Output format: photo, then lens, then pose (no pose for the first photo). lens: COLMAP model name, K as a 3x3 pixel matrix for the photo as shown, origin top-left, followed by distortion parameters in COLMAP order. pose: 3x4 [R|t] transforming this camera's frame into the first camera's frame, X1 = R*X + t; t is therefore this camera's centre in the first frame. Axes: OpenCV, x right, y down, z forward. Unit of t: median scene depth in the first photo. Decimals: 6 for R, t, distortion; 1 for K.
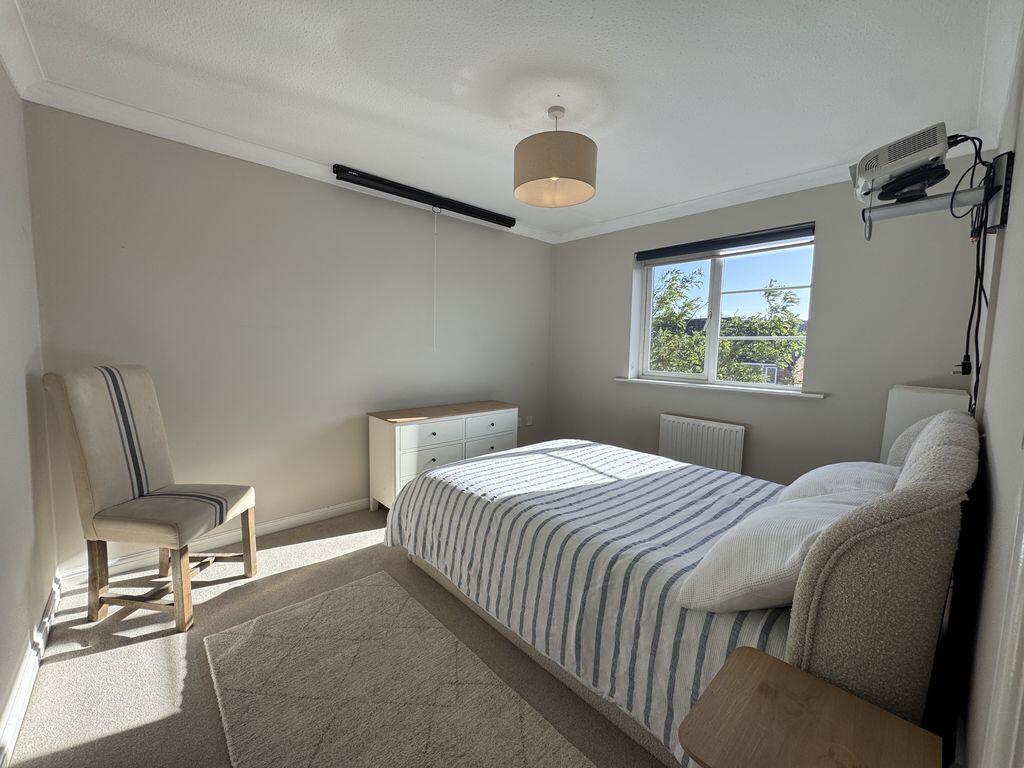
lens RADIAL K [[411.0, 0, 511.1], [0, 411.0, 382.4], [0, 0, 1]] dist [-0.000479, -0.000024]
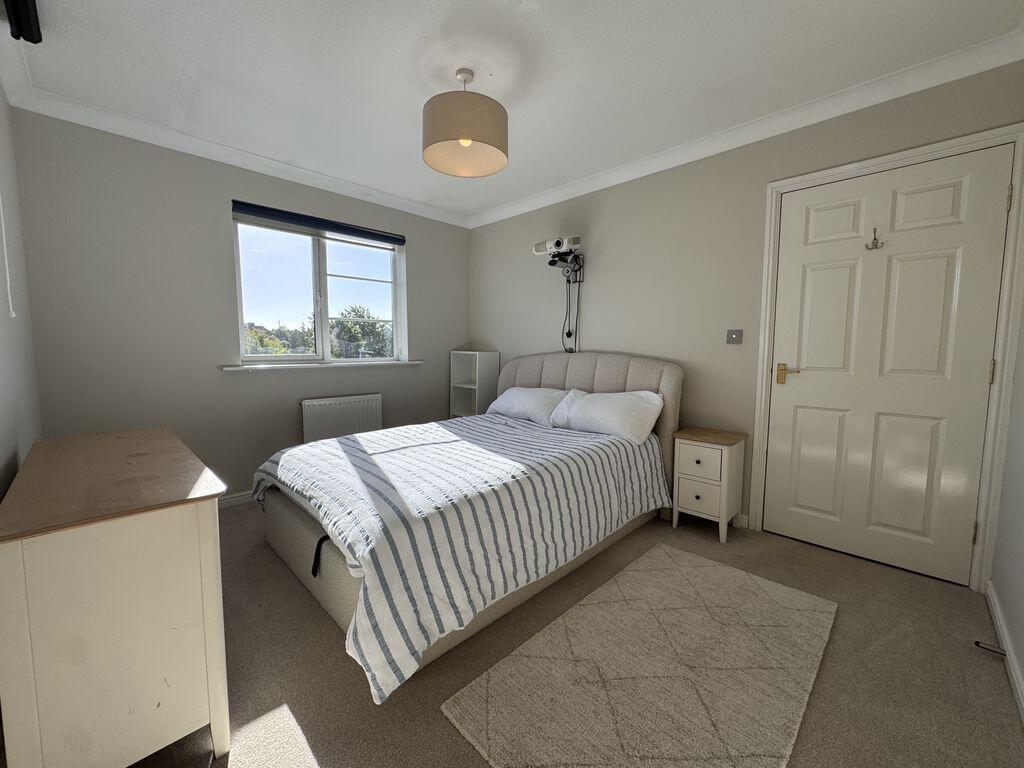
lens RADIAL K [[411.0, 0, 511.1], [0, 411.0, 382.4], [0, 0, 1]] dist [-0.000479, -0.000024]
pose [[-0.051902, -0.105941, 0.993017, -0.641855], [0.089293, 0.989882, 0.110273, -0.024511], [-0.994652, 0.094393, -0.041917, 0.690394]]
